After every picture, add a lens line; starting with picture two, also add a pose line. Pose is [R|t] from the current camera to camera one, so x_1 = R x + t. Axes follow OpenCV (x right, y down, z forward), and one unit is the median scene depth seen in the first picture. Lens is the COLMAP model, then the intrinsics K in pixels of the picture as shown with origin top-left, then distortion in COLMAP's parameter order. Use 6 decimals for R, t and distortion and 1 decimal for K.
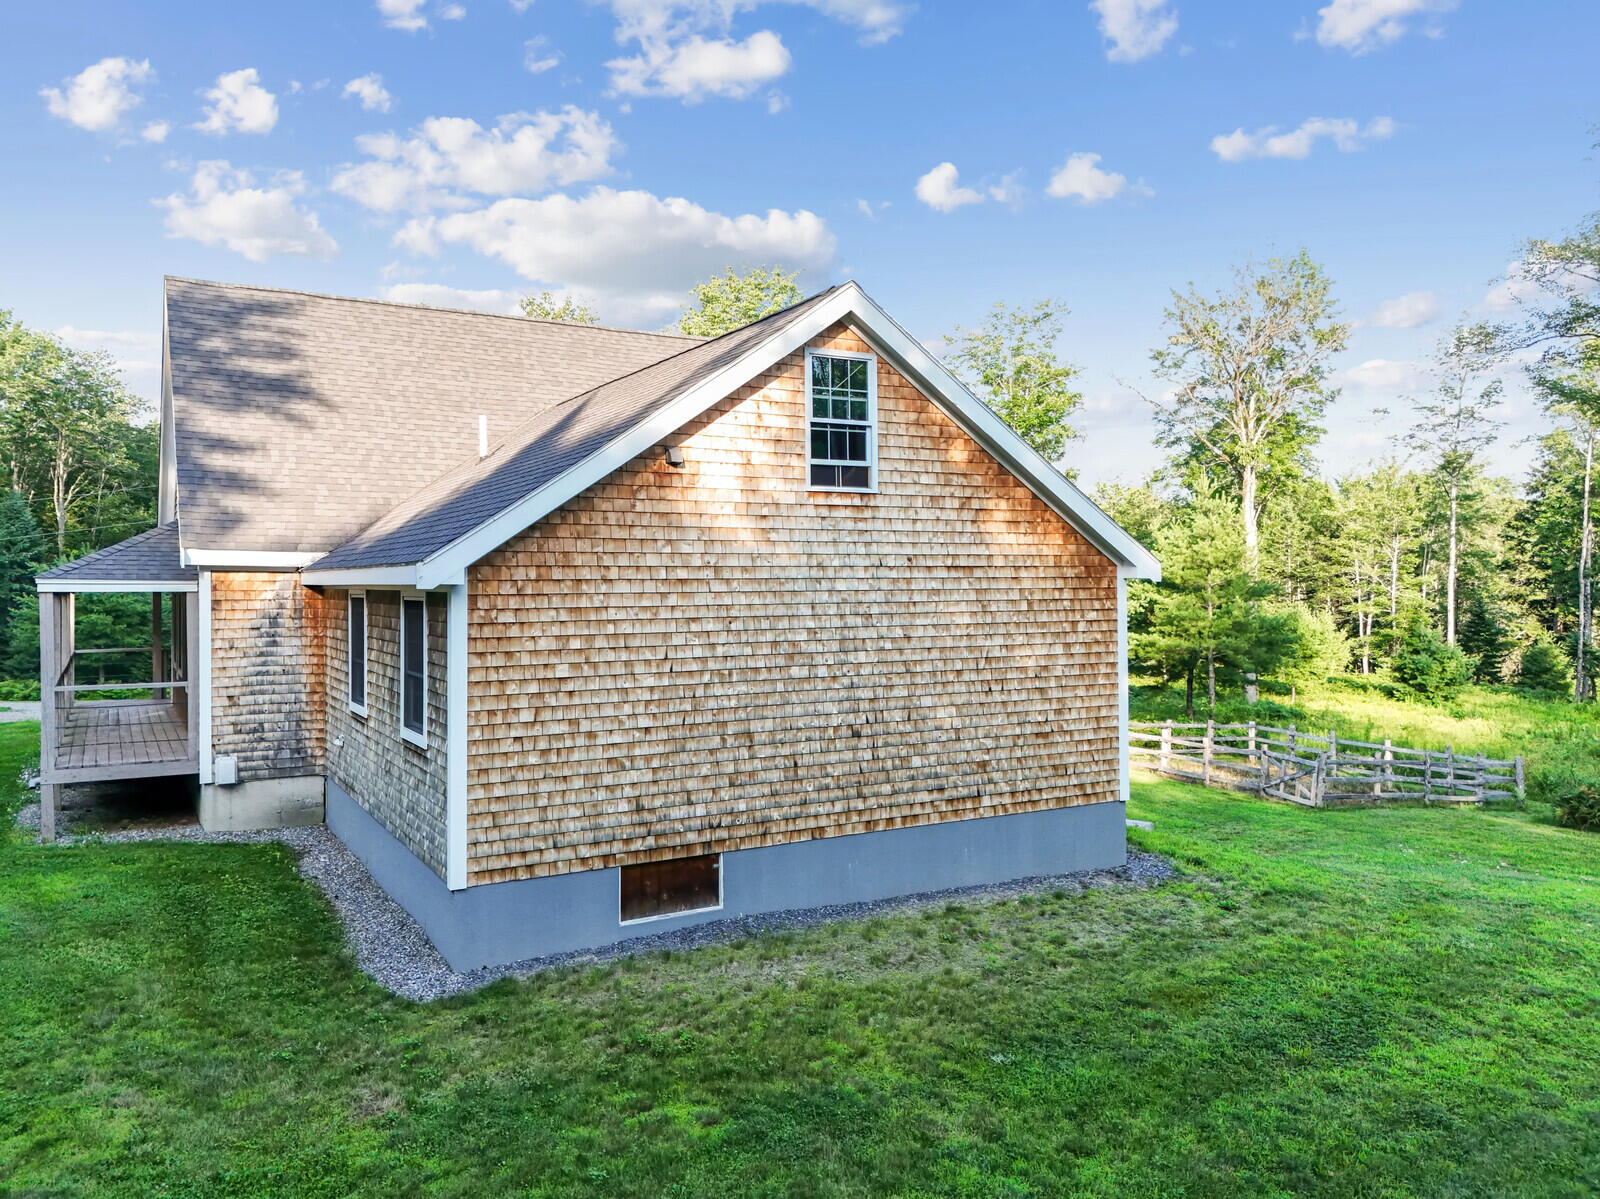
lens RADIAL K [[1156.3, 0, 795.0], [0, 1156.3, 582.1], [0, 0, 1]] dist [0.066525, -0.044541]
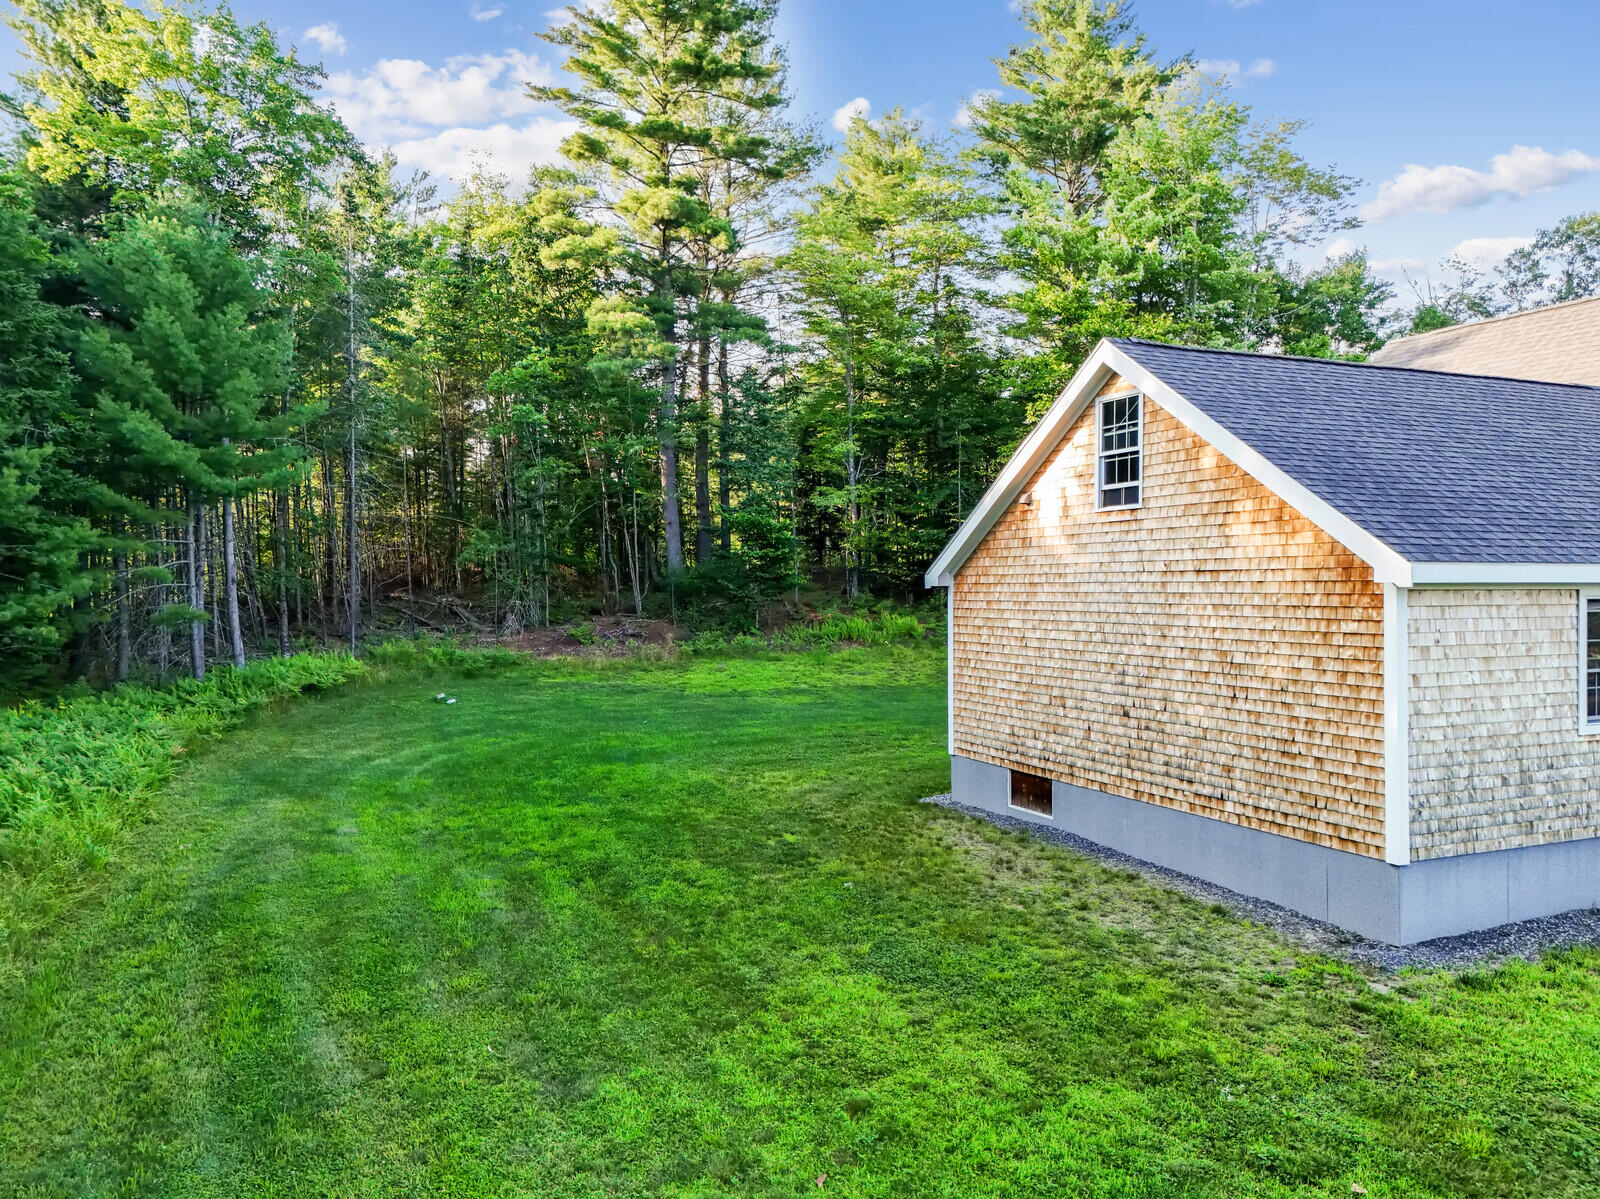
lens RADIAL K [[1156.3, 0, 793.3], [0, 1156.3, 598.8], [0, 0, 1]] dist [0.066525, -0.044541]
pose [[-0.082730, 0.020197, -0.996367, 1.253525], [0.008055, 0.999776, 0.019597, -0.012142], [0.996539, -0.006404, -0.082874, 0.752865]]
